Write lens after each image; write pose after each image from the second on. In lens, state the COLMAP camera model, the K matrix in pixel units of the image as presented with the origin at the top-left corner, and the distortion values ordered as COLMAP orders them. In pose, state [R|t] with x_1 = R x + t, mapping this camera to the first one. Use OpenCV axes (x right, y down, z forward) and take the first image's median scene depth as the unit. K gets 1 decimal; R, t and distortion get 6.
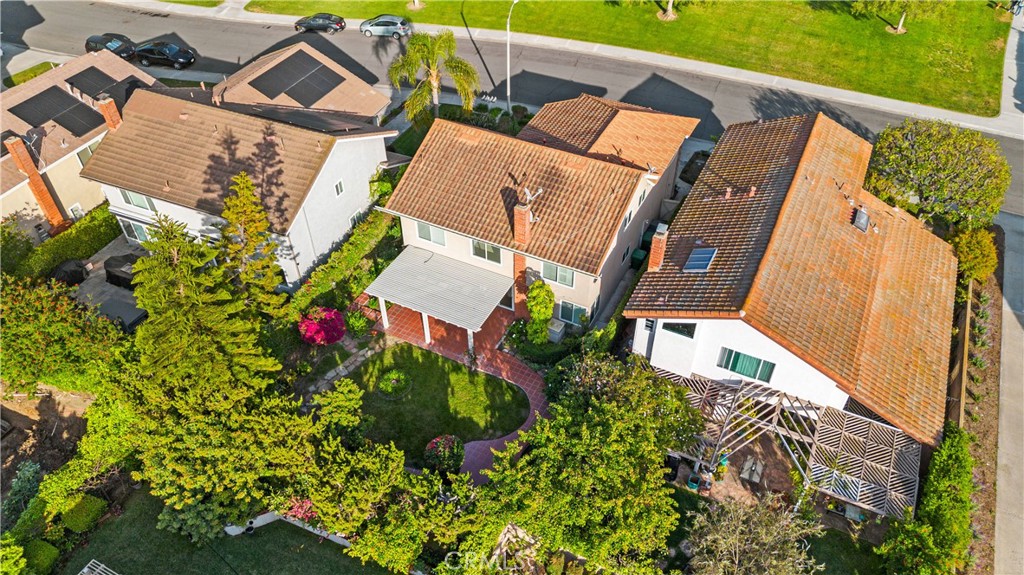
lens RADIAL K [[727.2, 0, 512.6], [0, 727.2, 287.3], [0, 0, 1]] dist [0.040681, -0.020990]
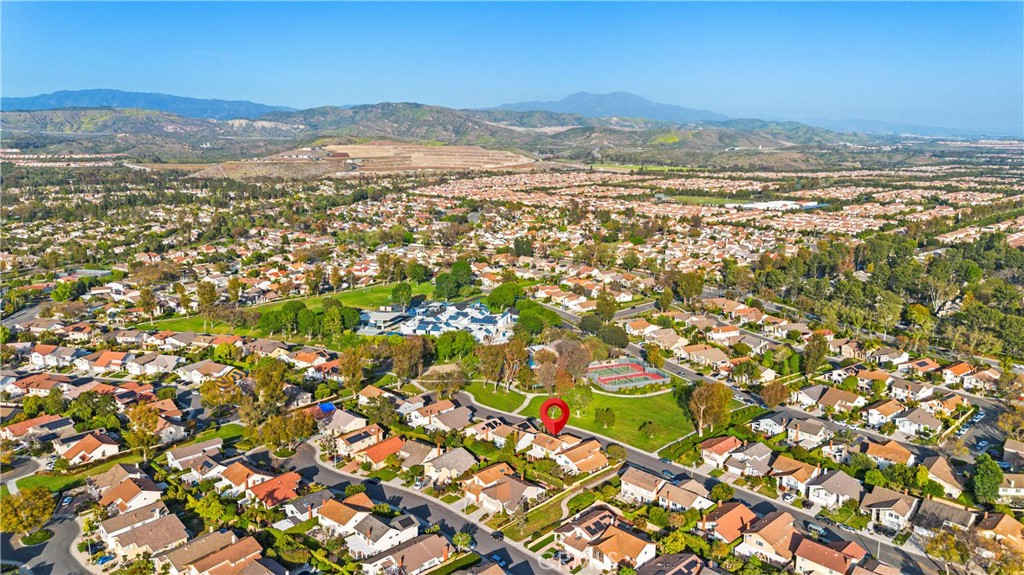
lens RADIAL K [[727.2, 0, 510.9], [0, 727.2, 287.4], [0, 0, 1]] dist [0.040681, -0.020990]
pose [[0.938502, 0.071969, -0.337691, 1.805720], [-0.238584, 0.842152, -0.483588, 1.958580], [0.249584, 0.534415, 0.807532, -5.240466]]
